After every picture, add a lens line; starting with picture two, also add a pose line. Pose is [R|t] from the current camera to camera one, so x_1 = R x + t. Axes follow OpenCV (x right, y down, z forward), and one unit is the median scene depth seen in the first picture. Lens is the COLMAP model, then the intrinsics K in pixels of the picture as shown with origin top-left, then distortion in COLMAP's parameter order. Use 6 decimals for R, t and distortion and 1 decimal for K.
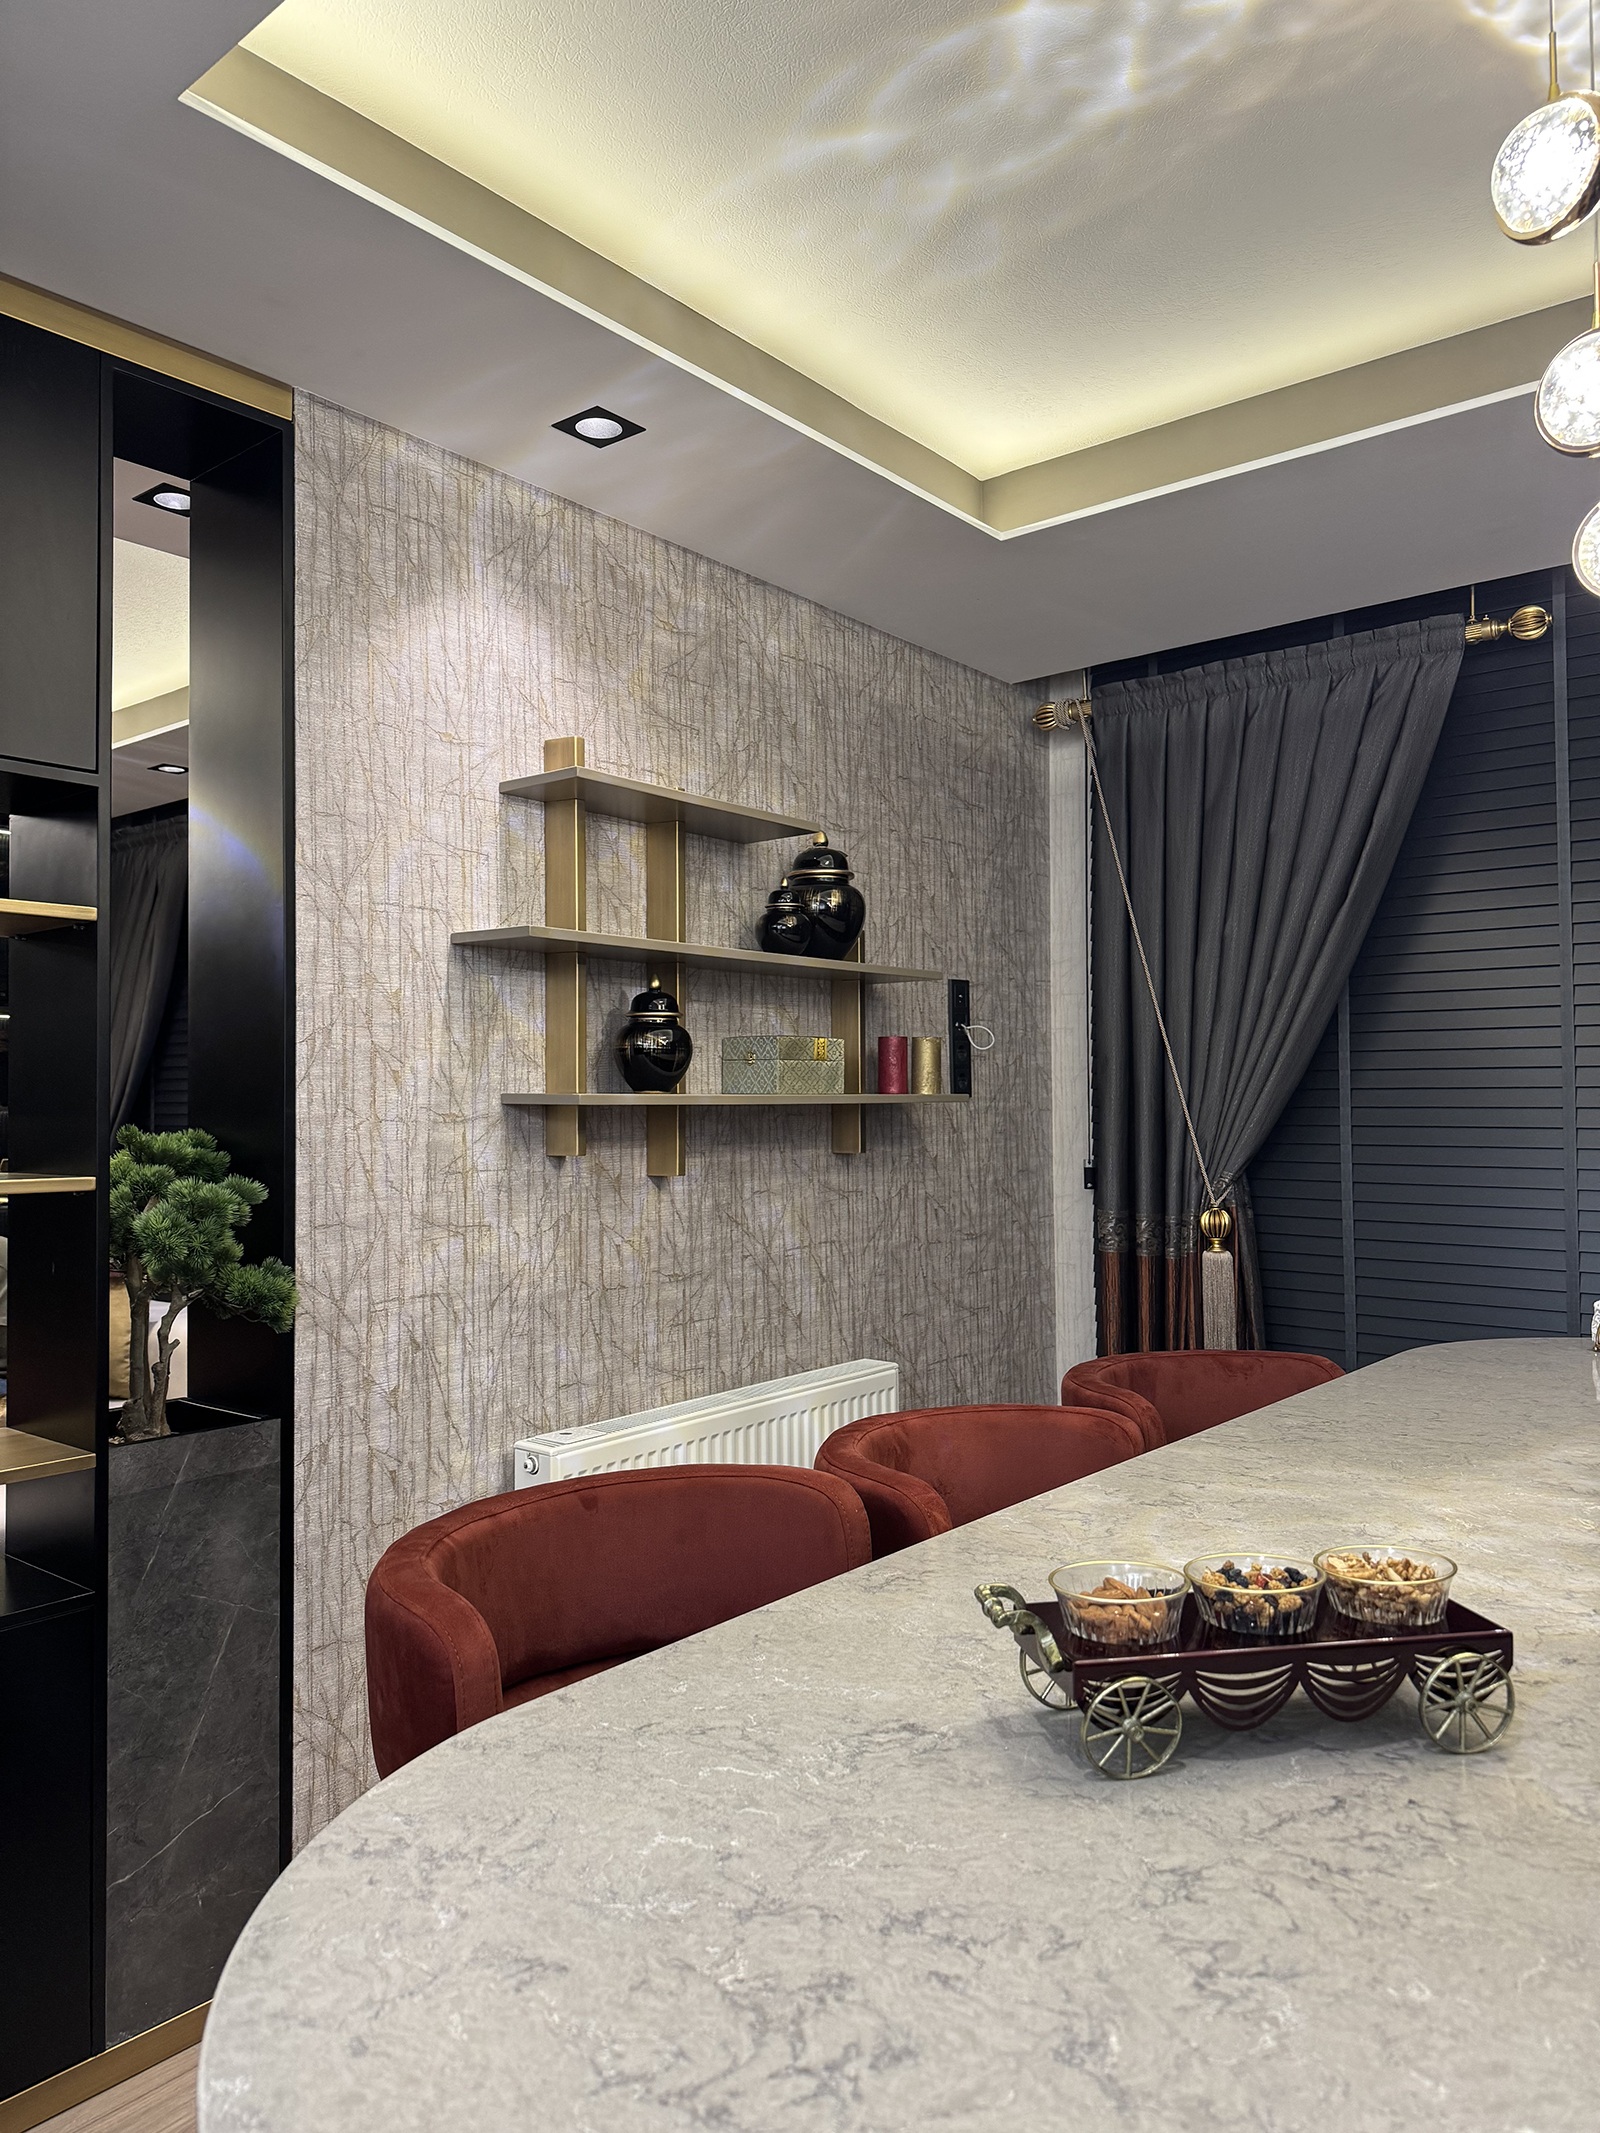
lens RADIAL K [[1495.3, 0, 809.8], [0, 1495.3, 1062.5], [0, 0, 1]] dist [0.040178, -0.047932]
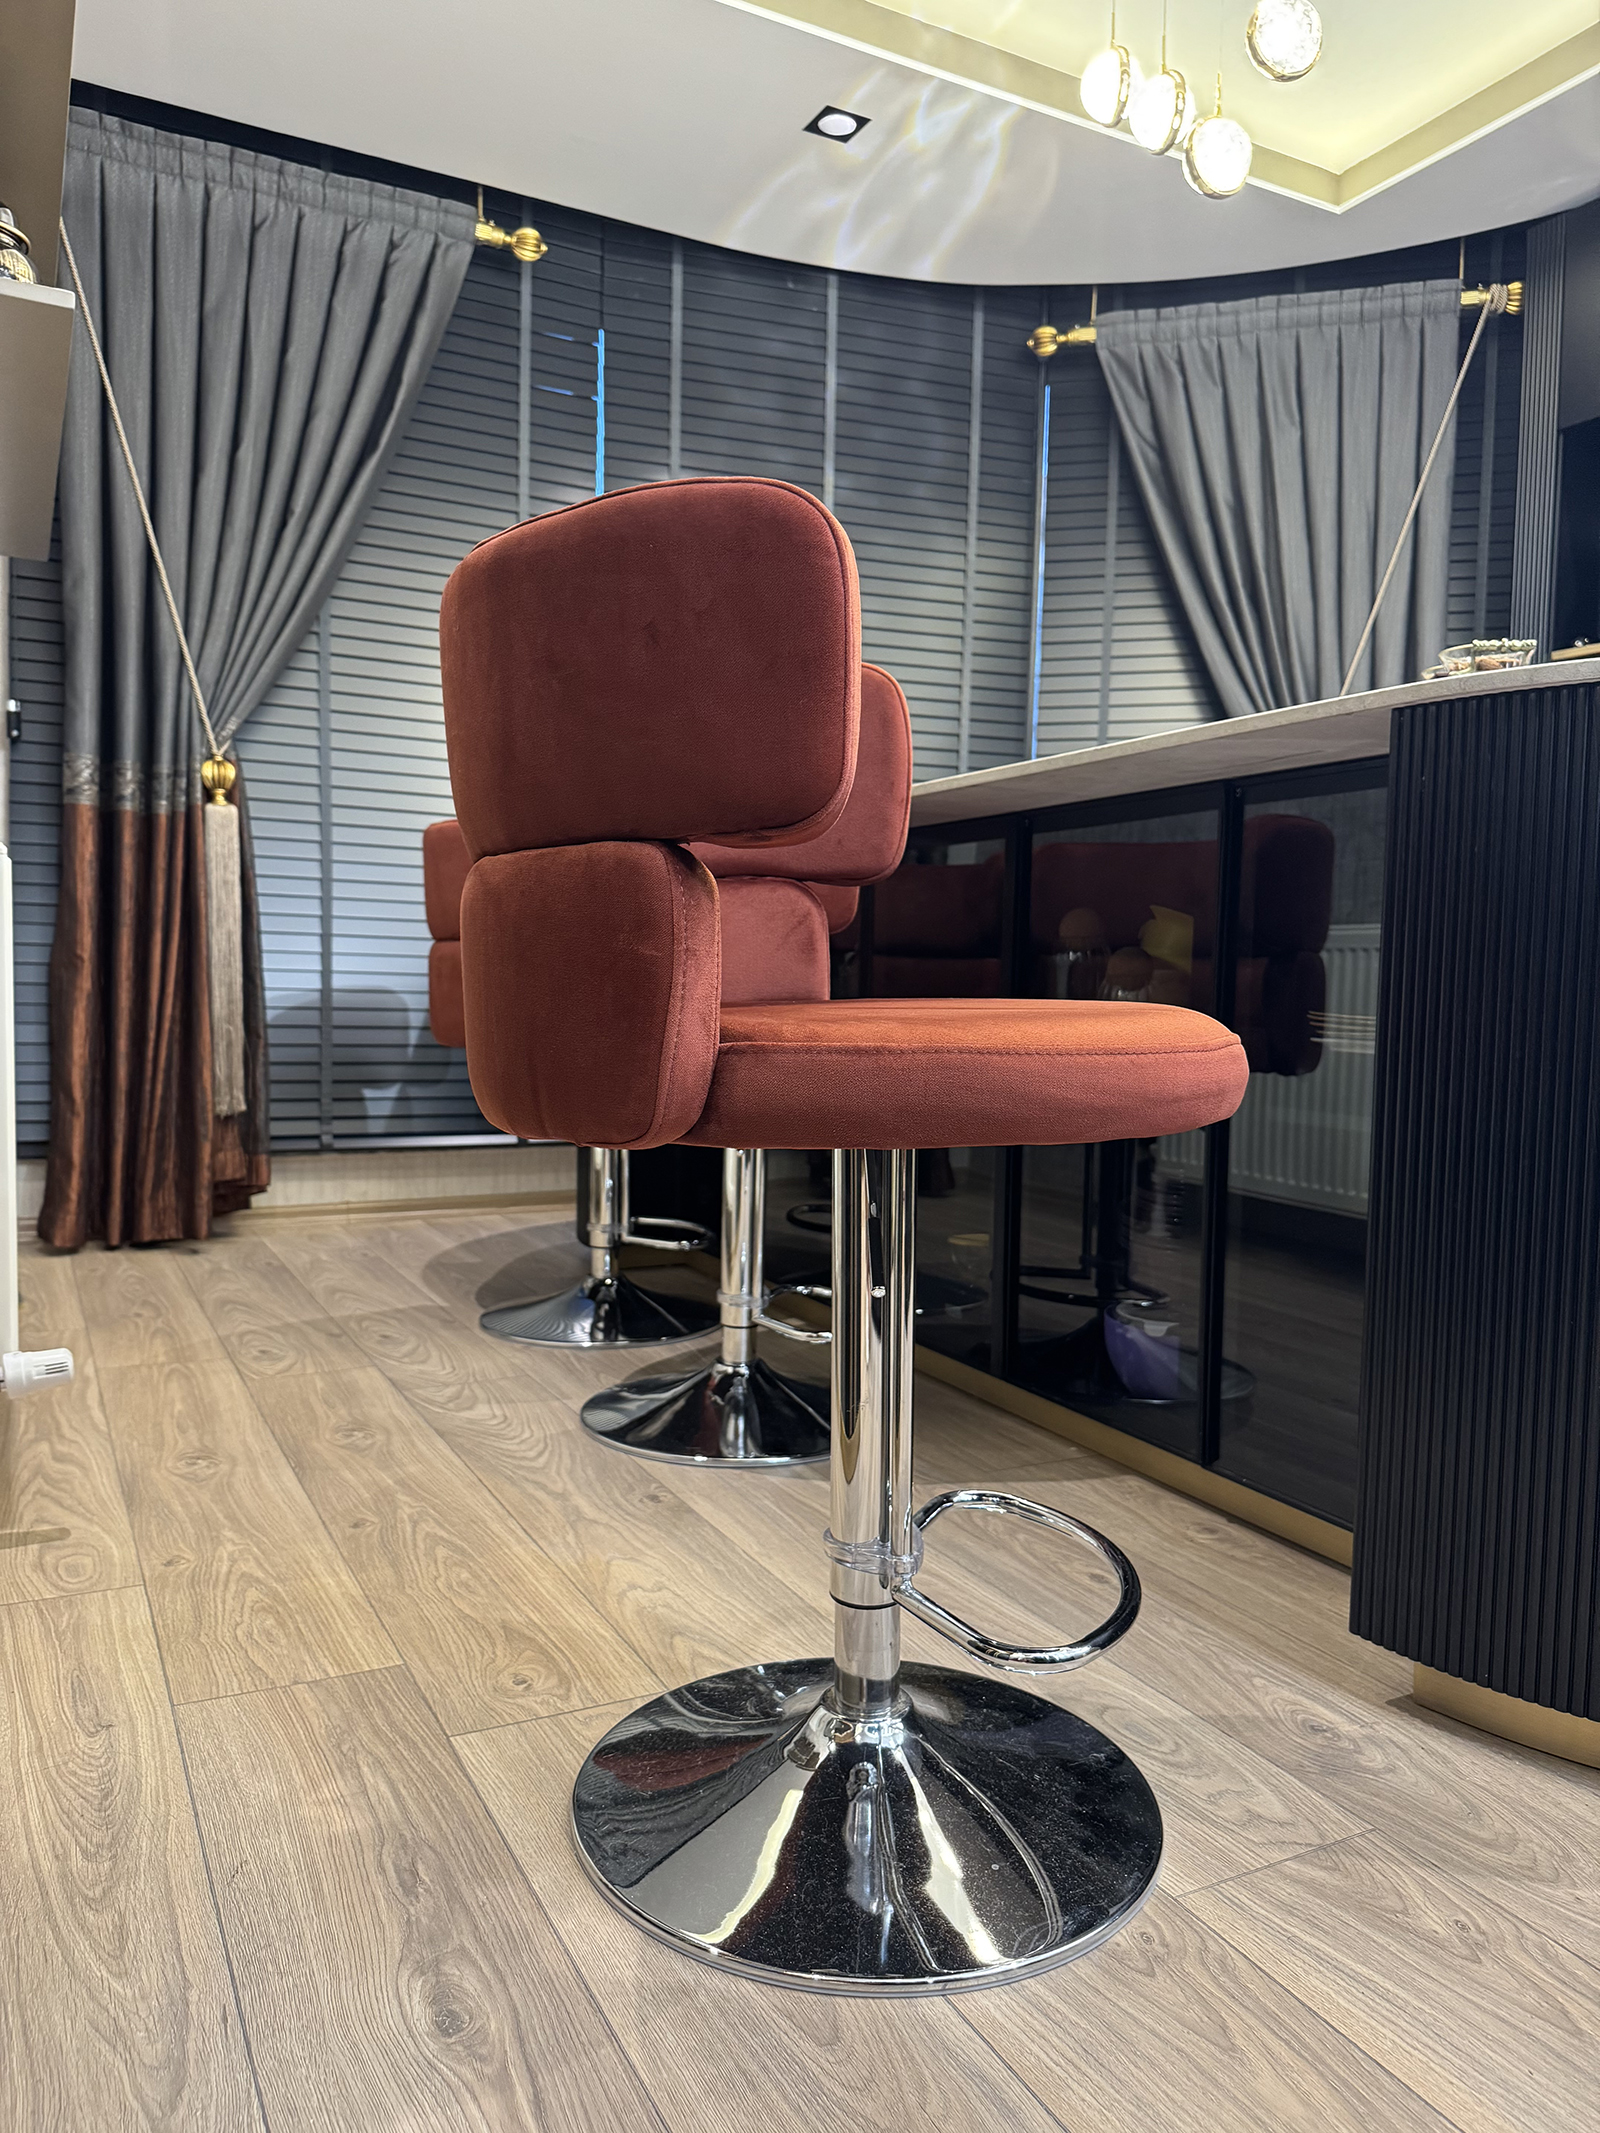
lens RADIAL K [[1495.3, 0, 798.7], [0, 1495.3, 1060.7], [0, 0, 1]] dist [0.040178, -0.047932]
pose [[0.401962, -0.043324, 0.914631, -0.631961], [-0.050513, 0.996310, 0.069392, 0.286753], [-0.914262, -0.074094, 0.398290, 0.417386]]
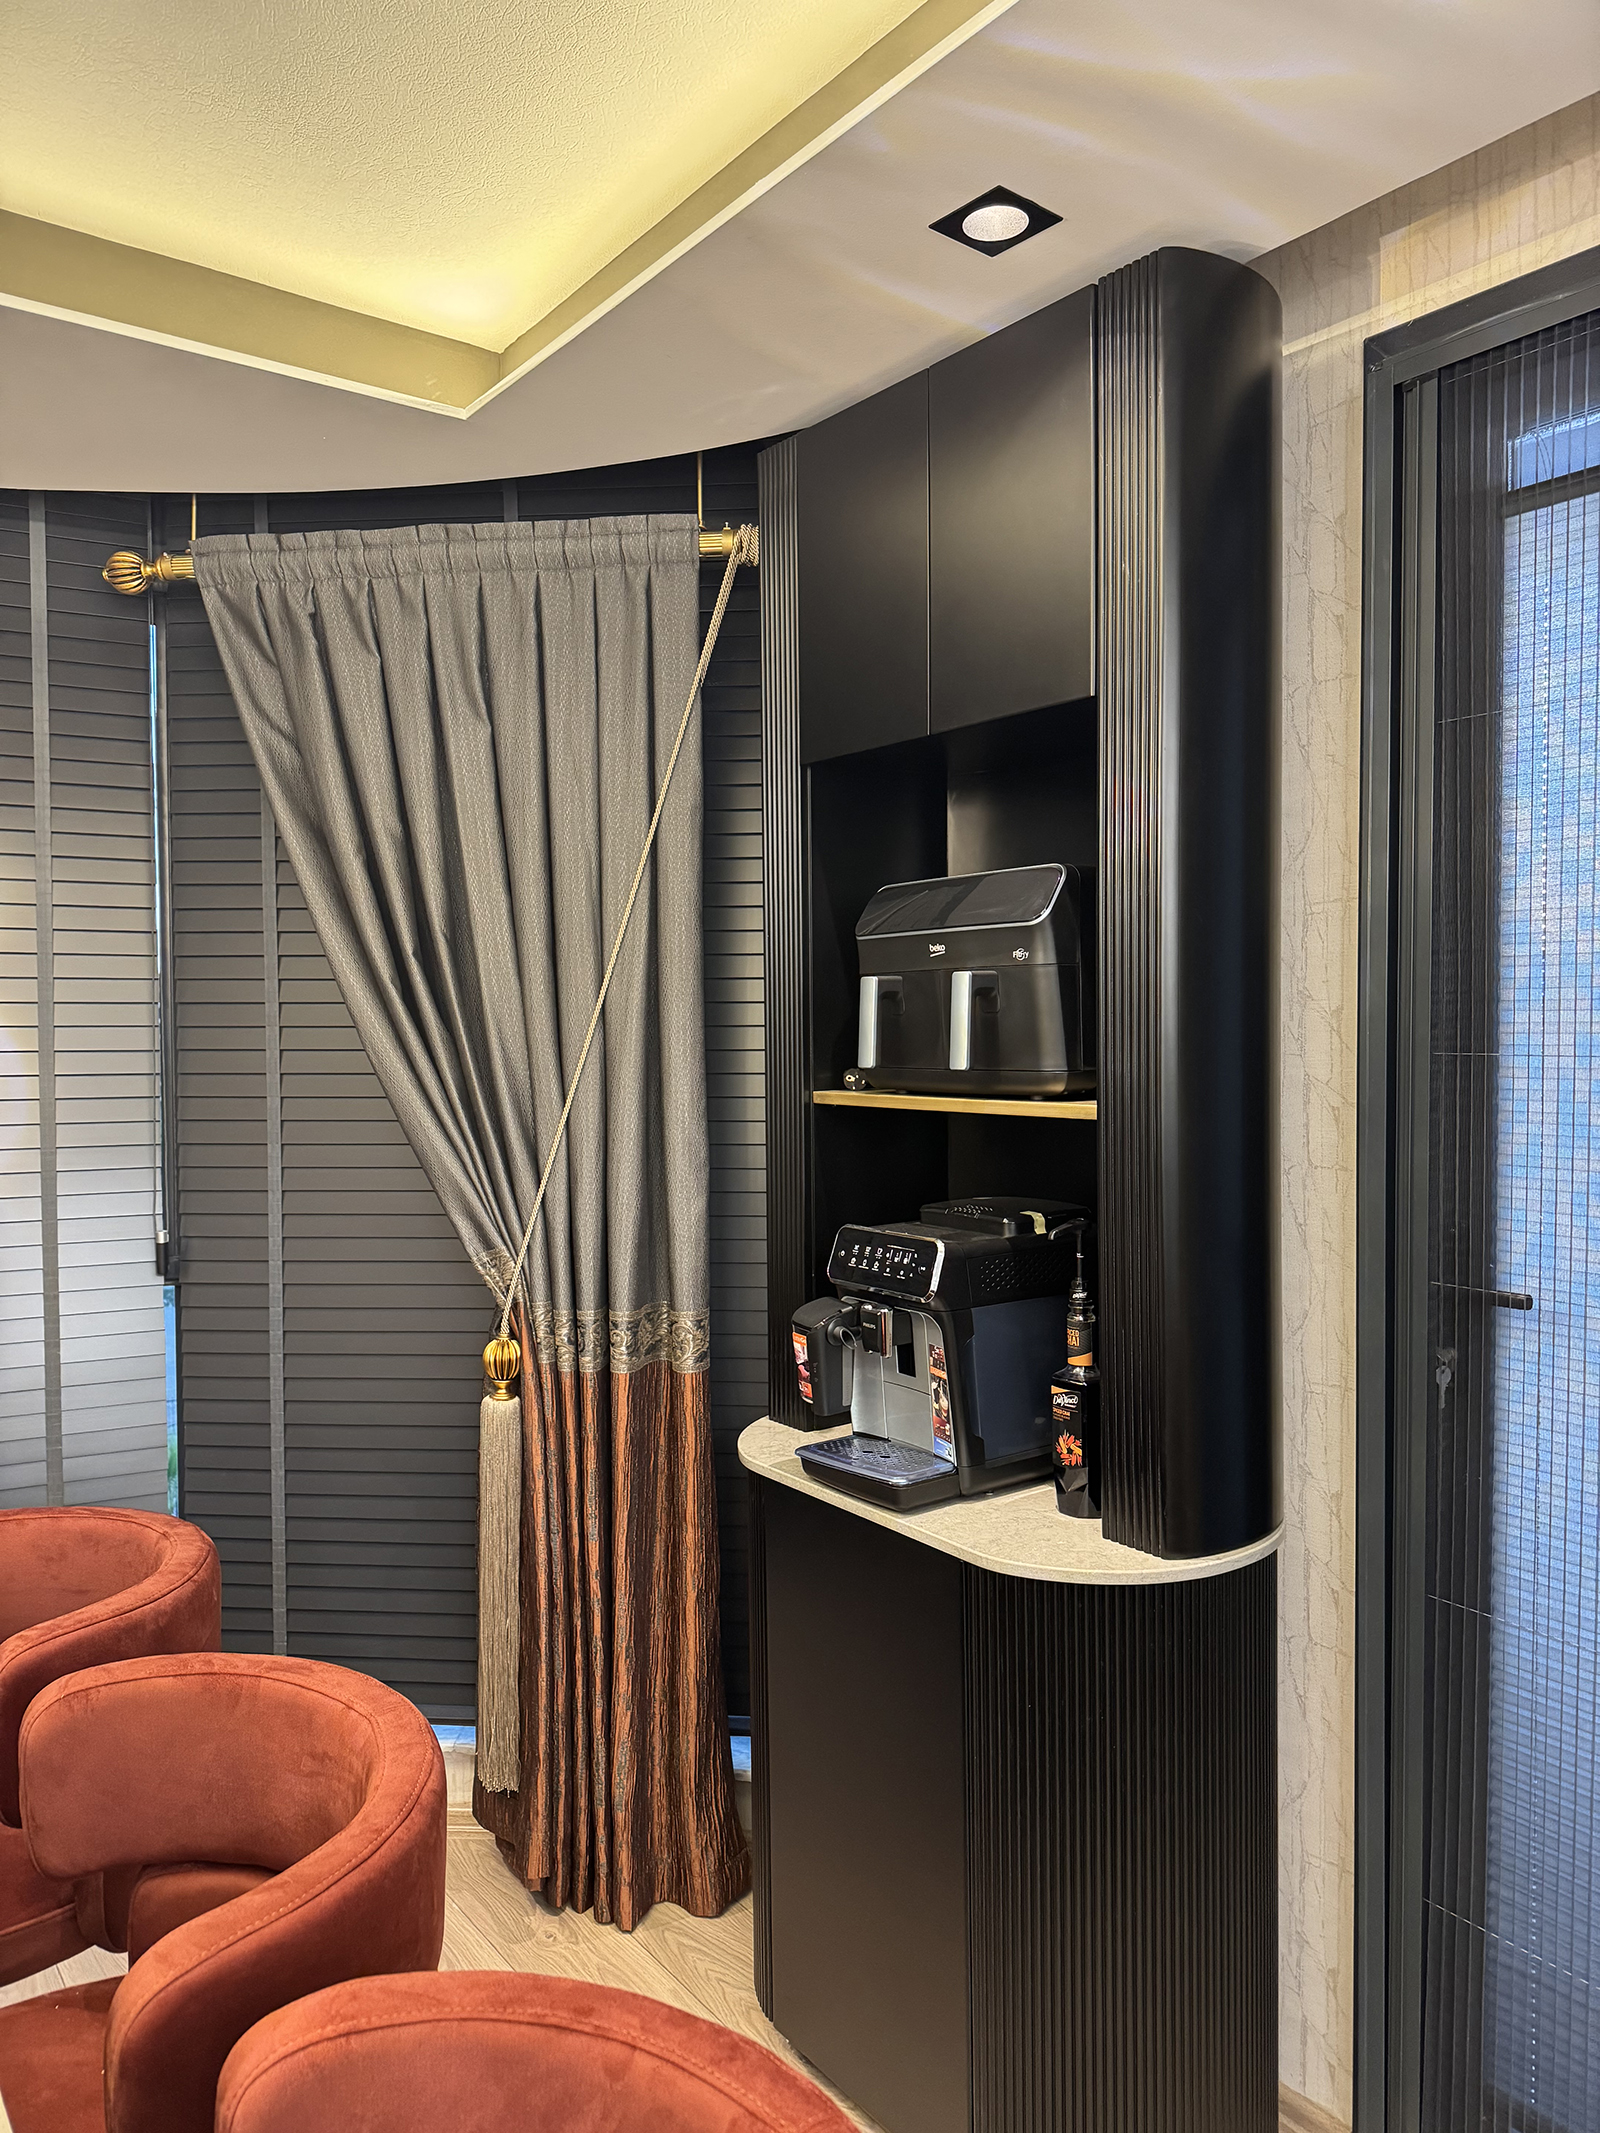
lens RADIAL K [[1495.3, 0, 781.3], [0, 1495.3, 1076.0], [0, 0, 1]] dist [0.040178, -0.047932]
pose [[0.256302, -0.029024, 0.966161, 0.059386], [-0.022552, 0.999097, 0.035996, -0.074323], [-0.966334, -0.031014, 0.255417, 0.145351]]
